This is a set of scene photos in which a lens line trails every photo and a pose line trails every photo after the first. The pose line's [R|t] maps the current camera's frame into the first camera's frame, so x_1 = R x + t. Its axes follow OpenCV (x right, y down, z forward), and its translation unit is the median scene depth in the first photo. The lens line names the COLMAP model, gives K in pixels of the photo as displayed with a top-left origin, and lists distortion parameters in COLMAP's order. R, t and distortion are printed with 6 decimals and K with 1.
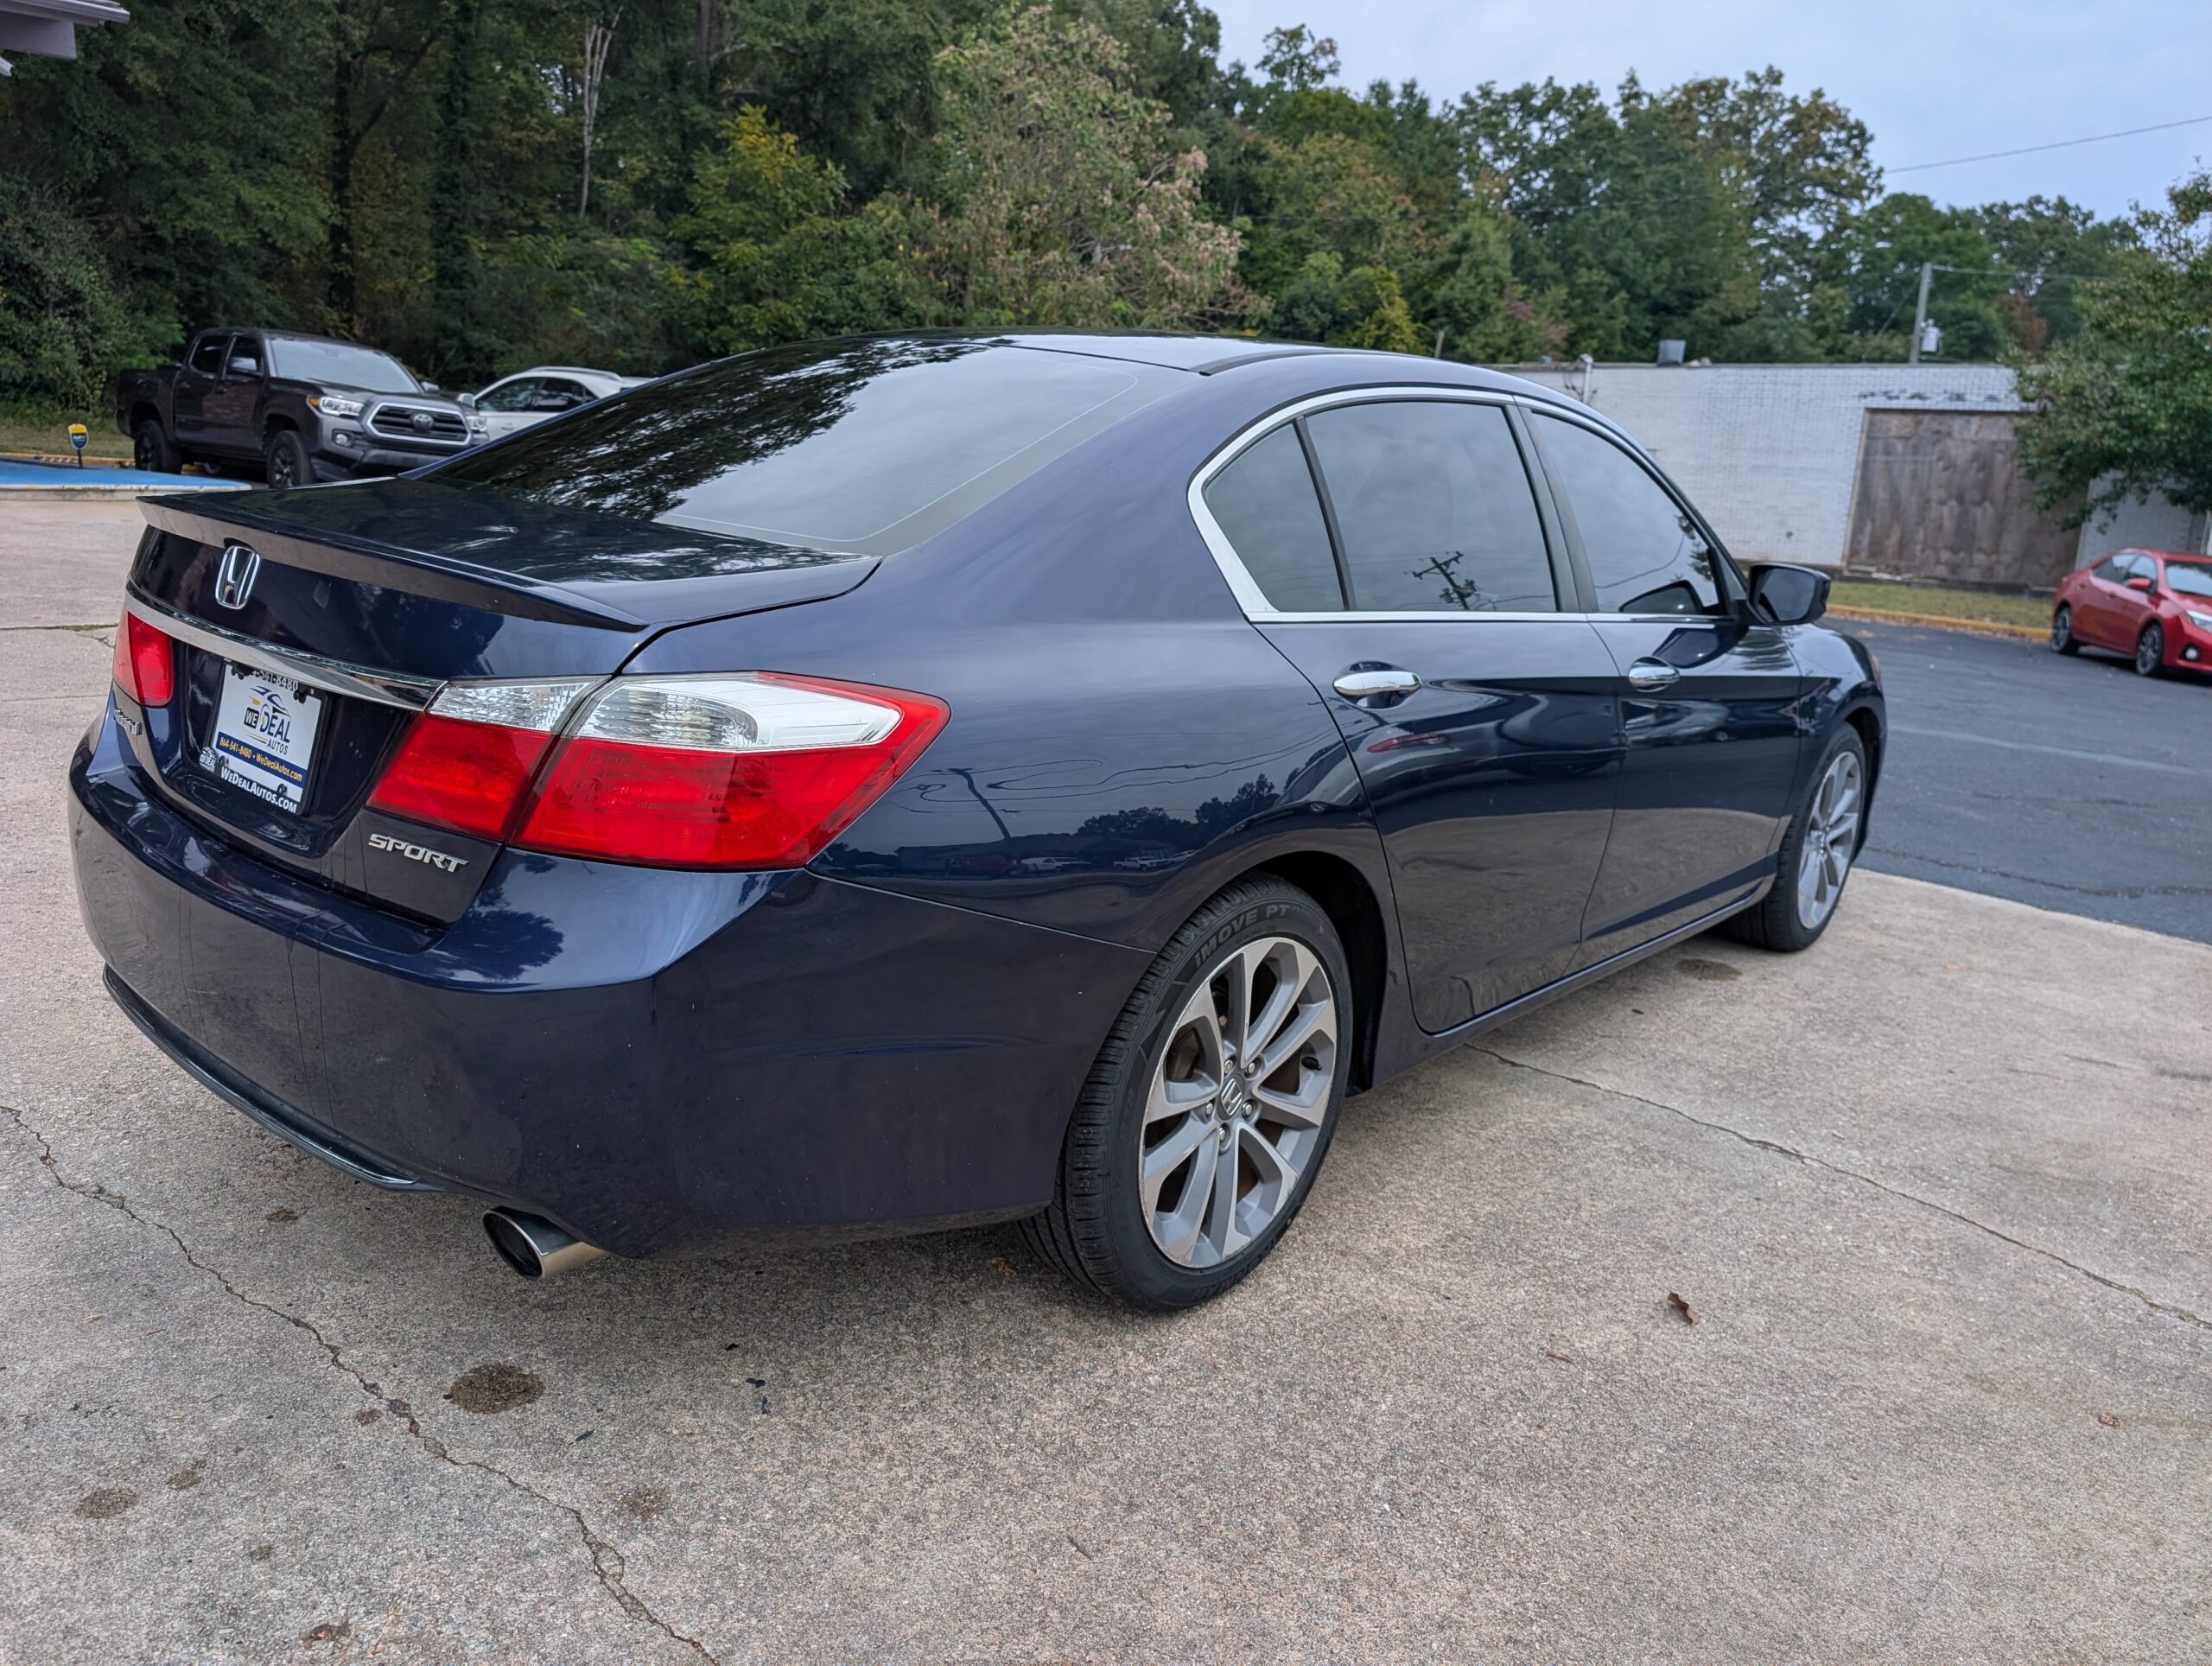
lens RADIAL K [[1610.7, 0, 1087.2], [0, 1610.7, 802.5], [0, 0, 1]] dist [0.009719, -0.005709]
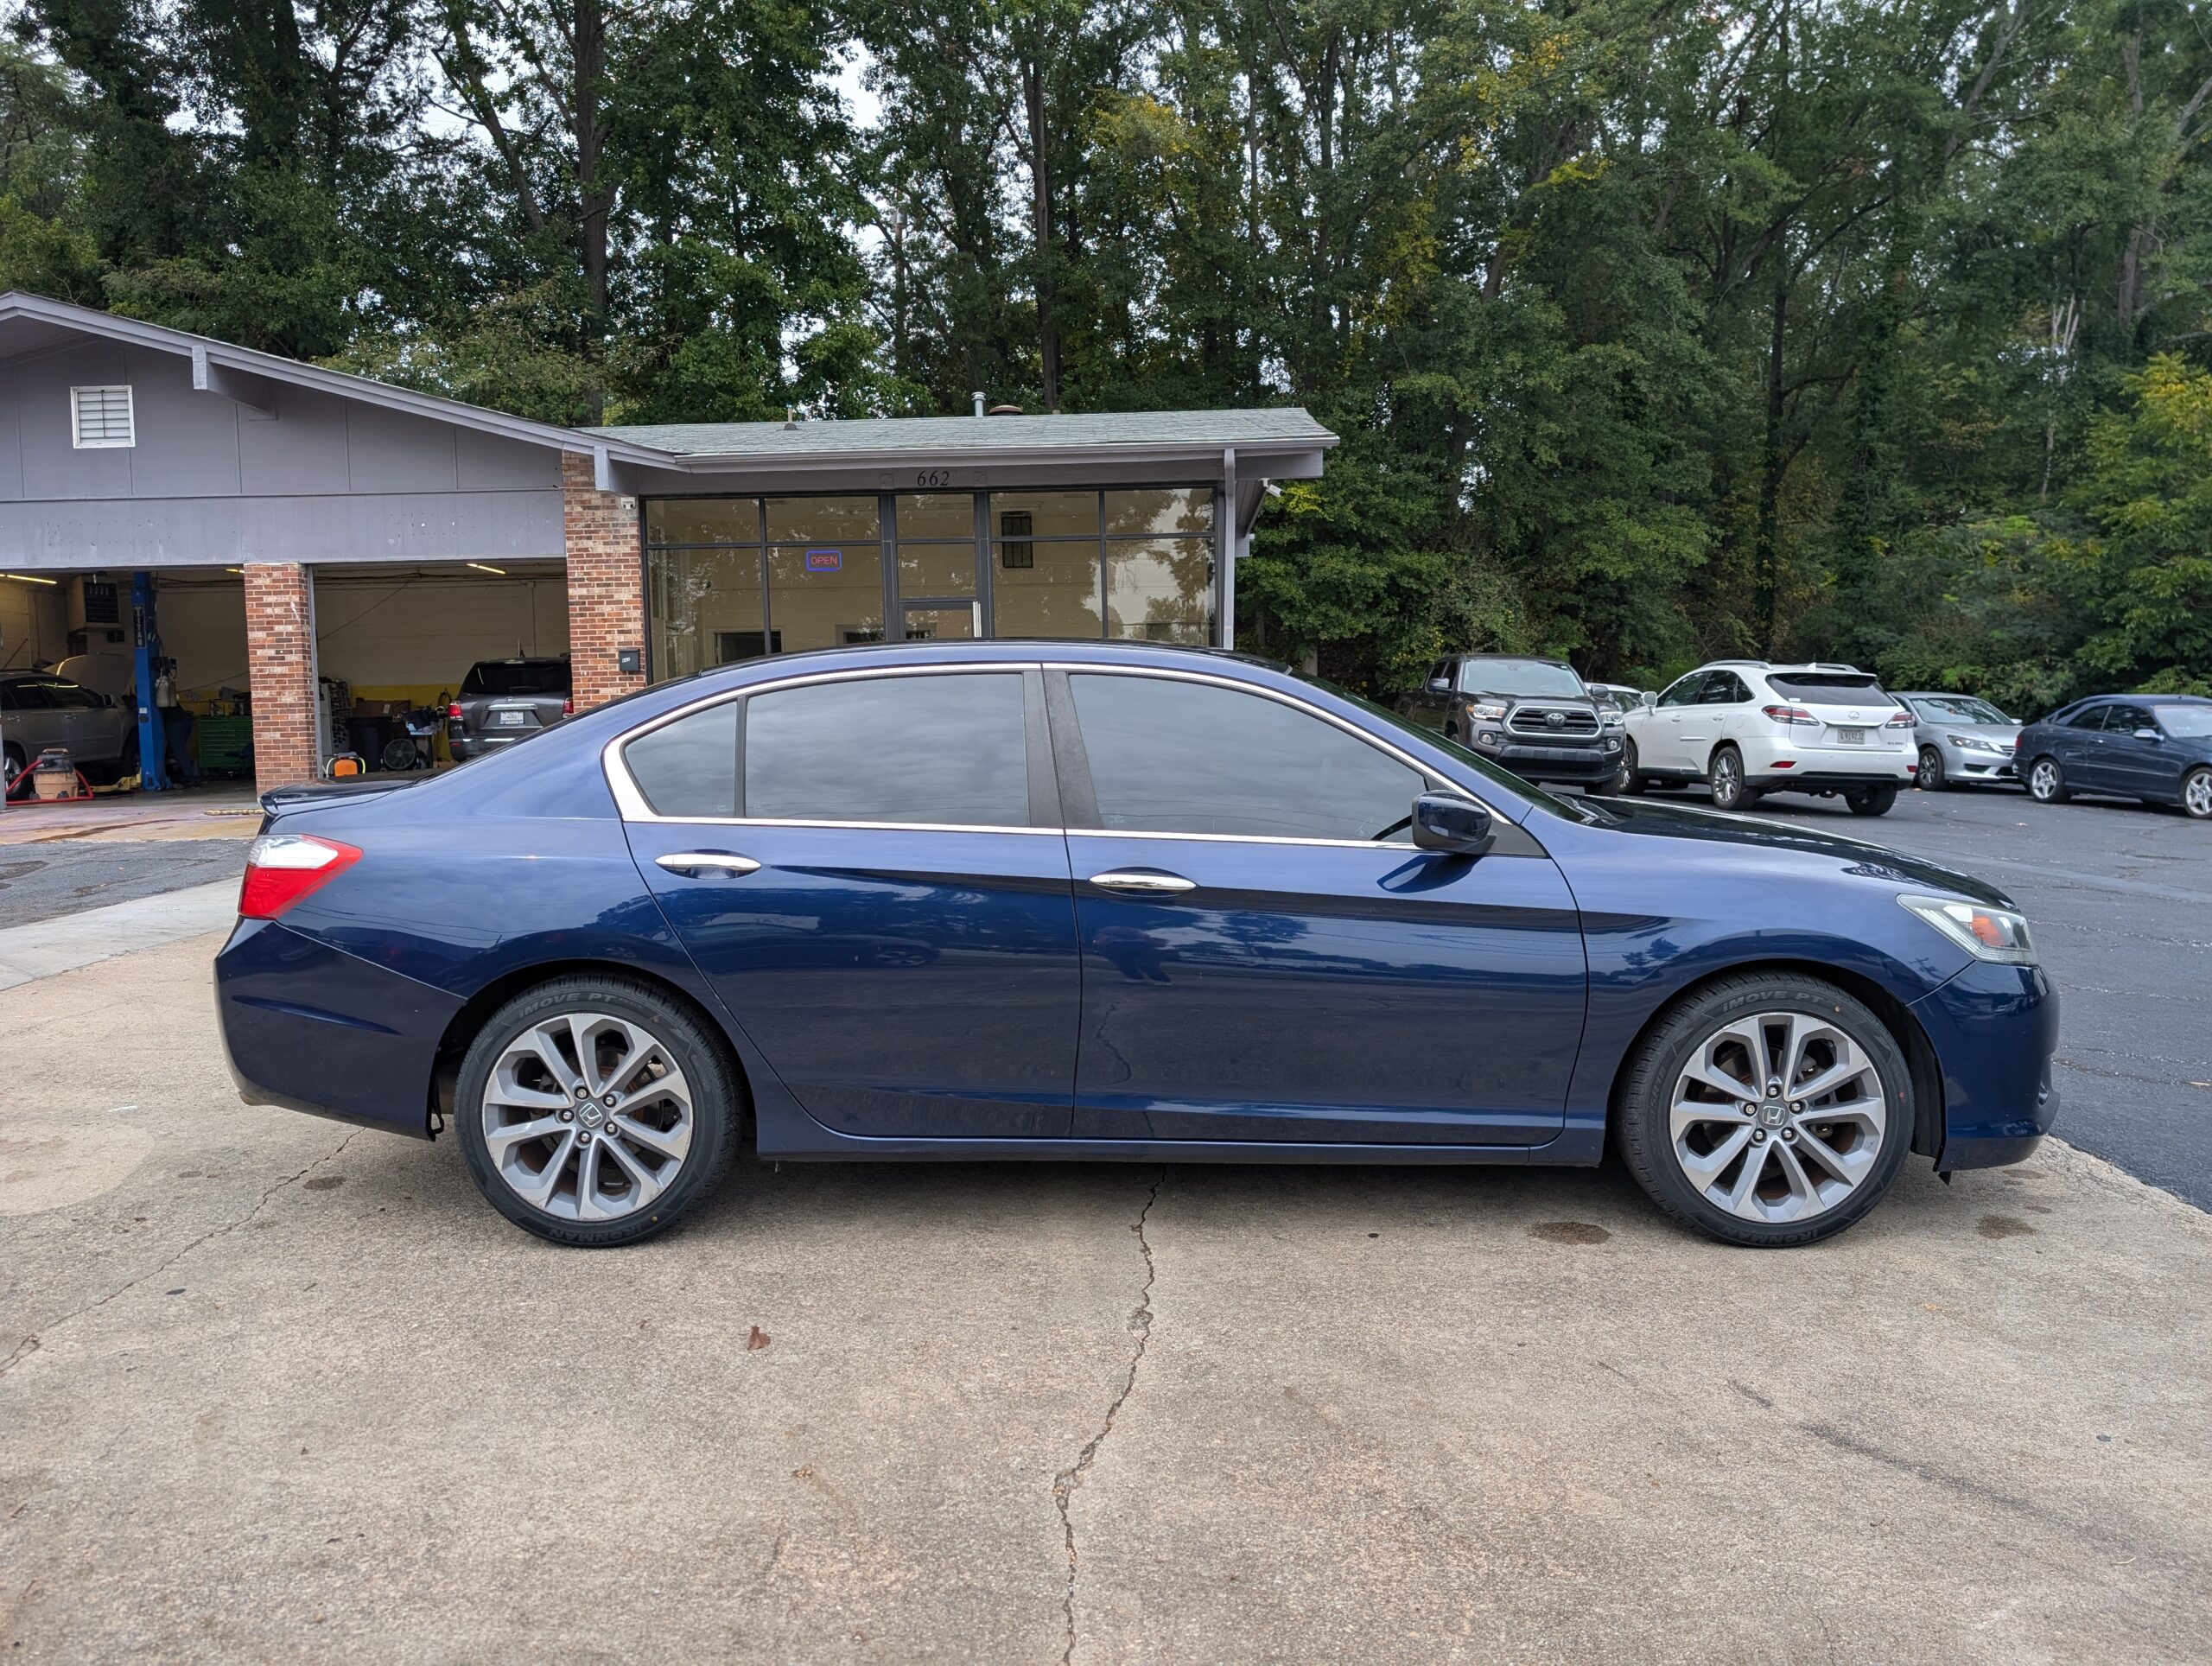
lens RADIAL K [[1603.3, 0, 1106.6], [0, 1603.3, 807.4], [0, 0, 1]] dist [0.008637, -0.002734]
pose [[0.639246, -0.018341, -0.768783, 1.061258], [-0.118264, 0.985478, -0.121848, 0.009489], [0.759854, 0.168810, 0.627794, 0.214033]]
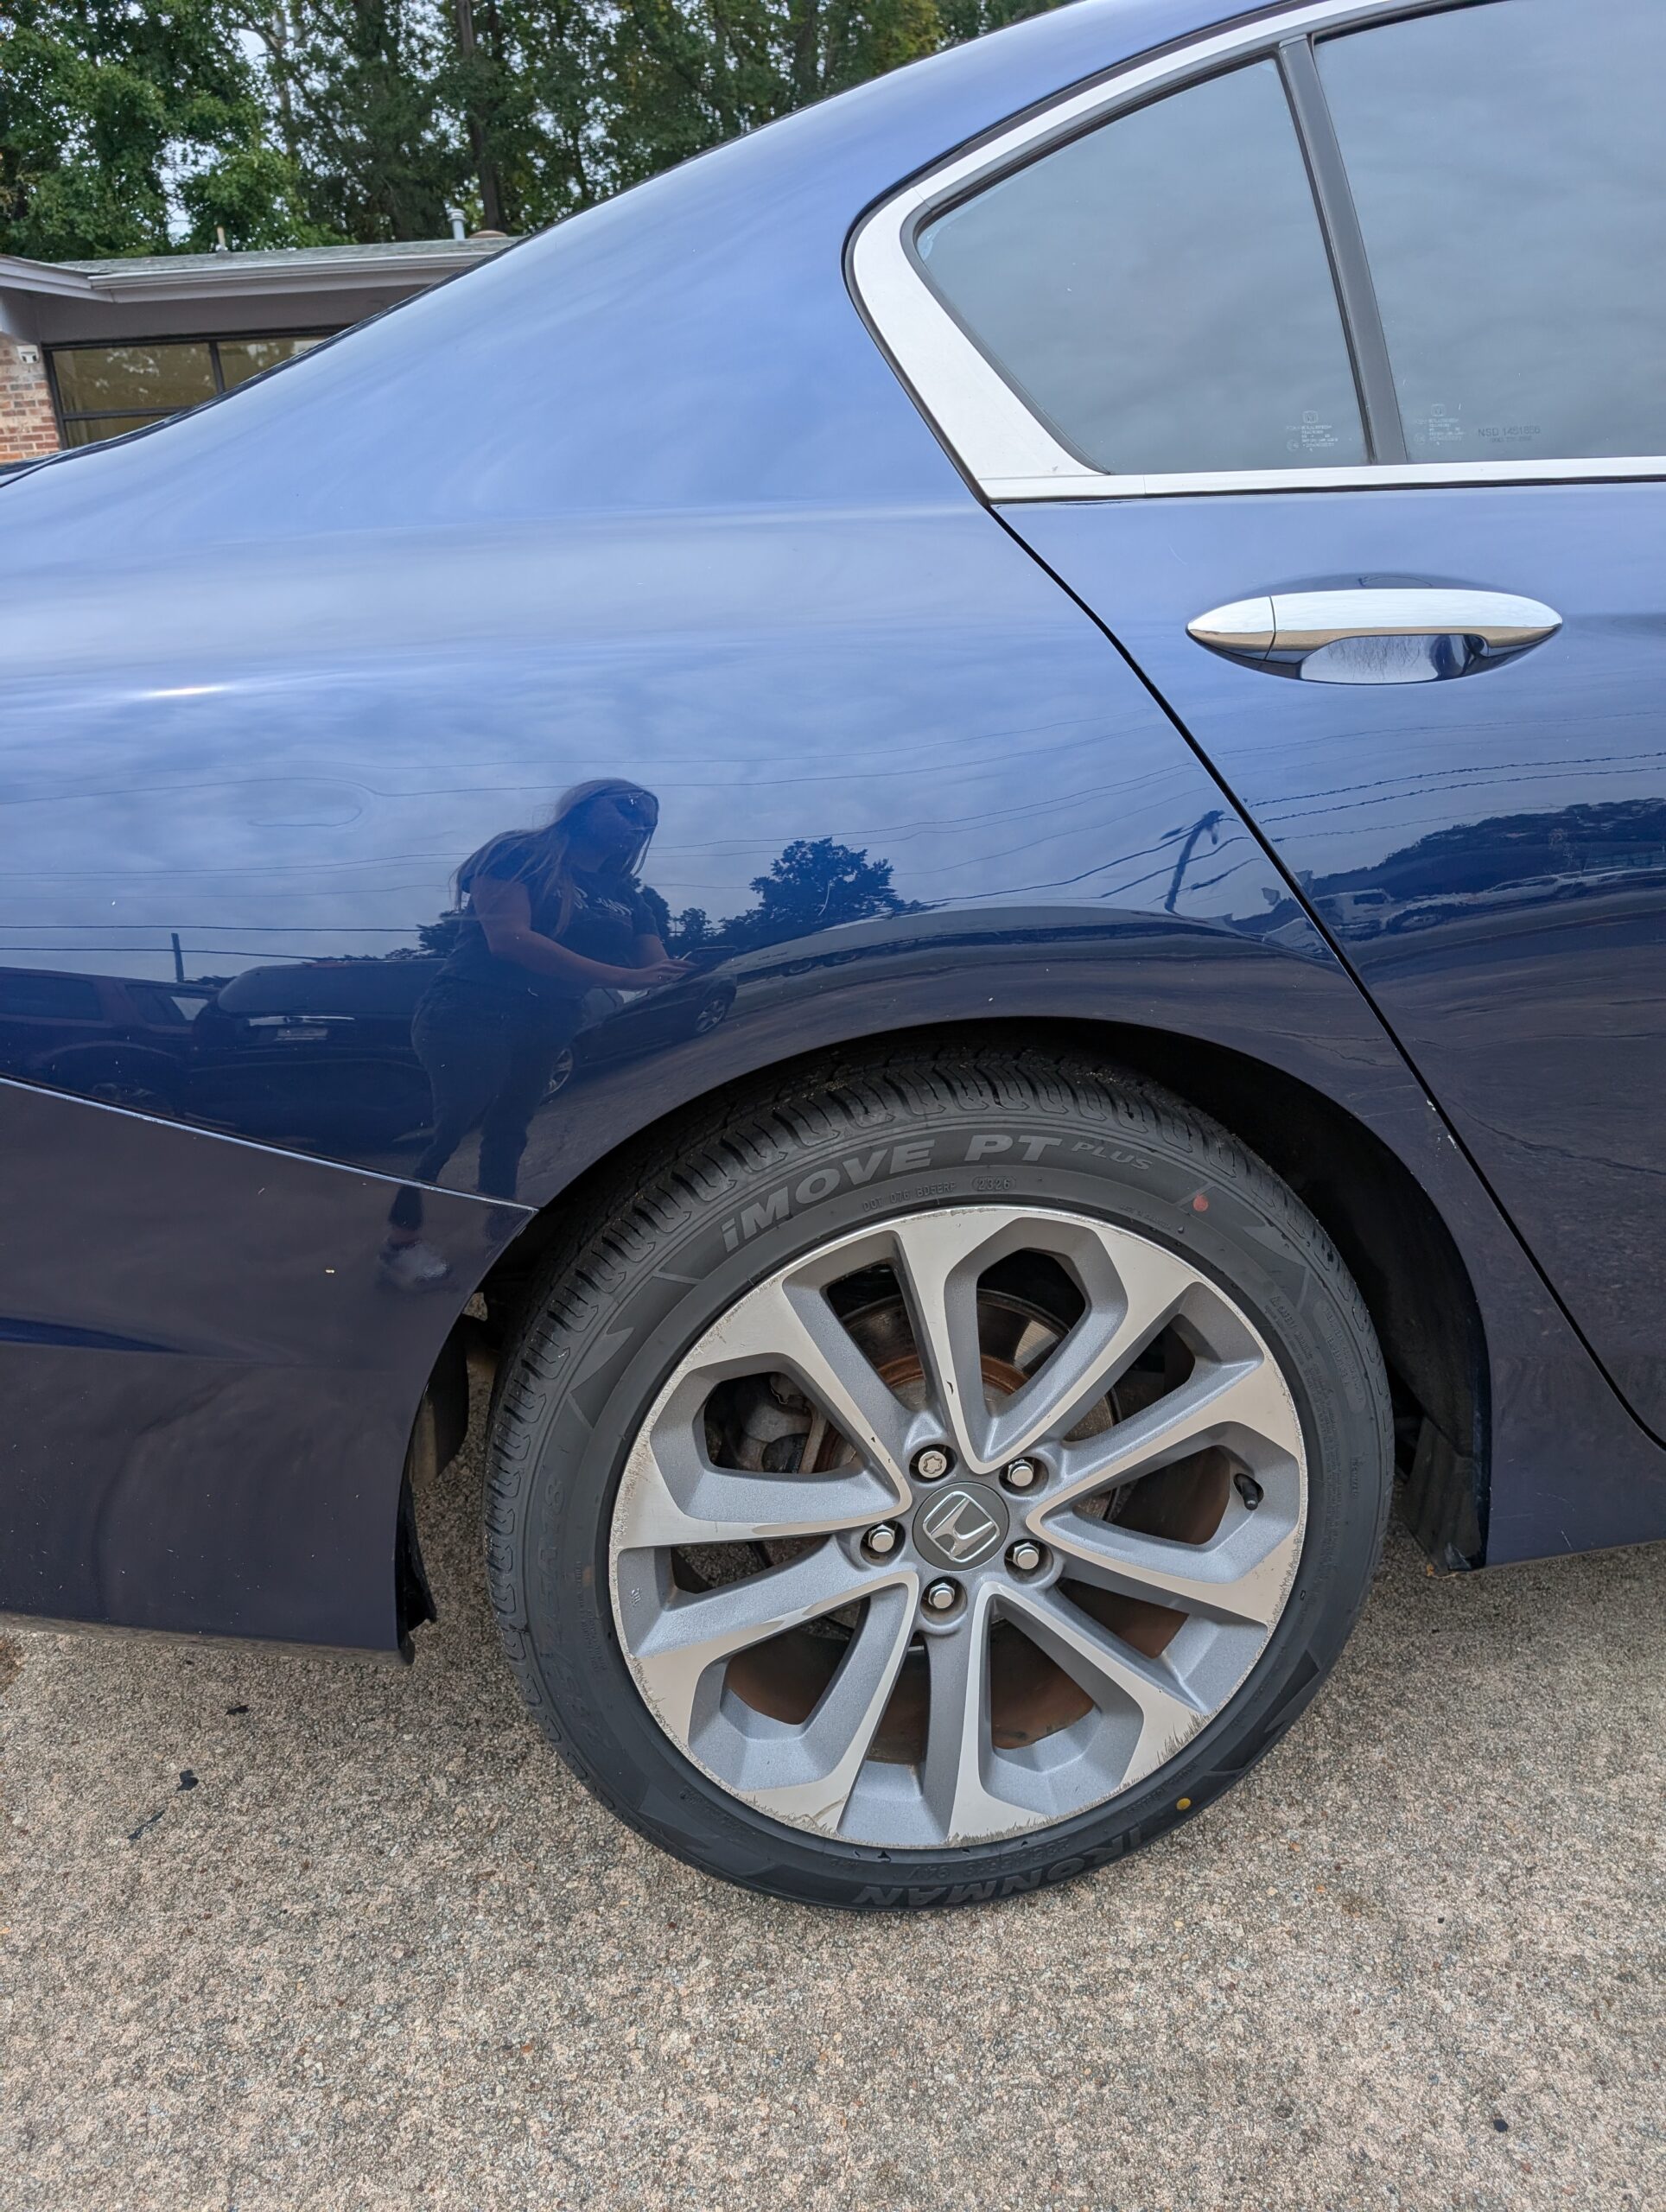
lens RADIAL K [[1605.9, 0, 813.3], [0, 1605.9, 1064.4], [0, 0, 1]] dist [0.002748, -0.002712]
pose [[0.751601, 0.062364, -0.656664, 0.232198], [-0.026989, 0.997594, 0.063851, 0.010523], [0.659066, -0.030268, 0.751476, 0.394804]]
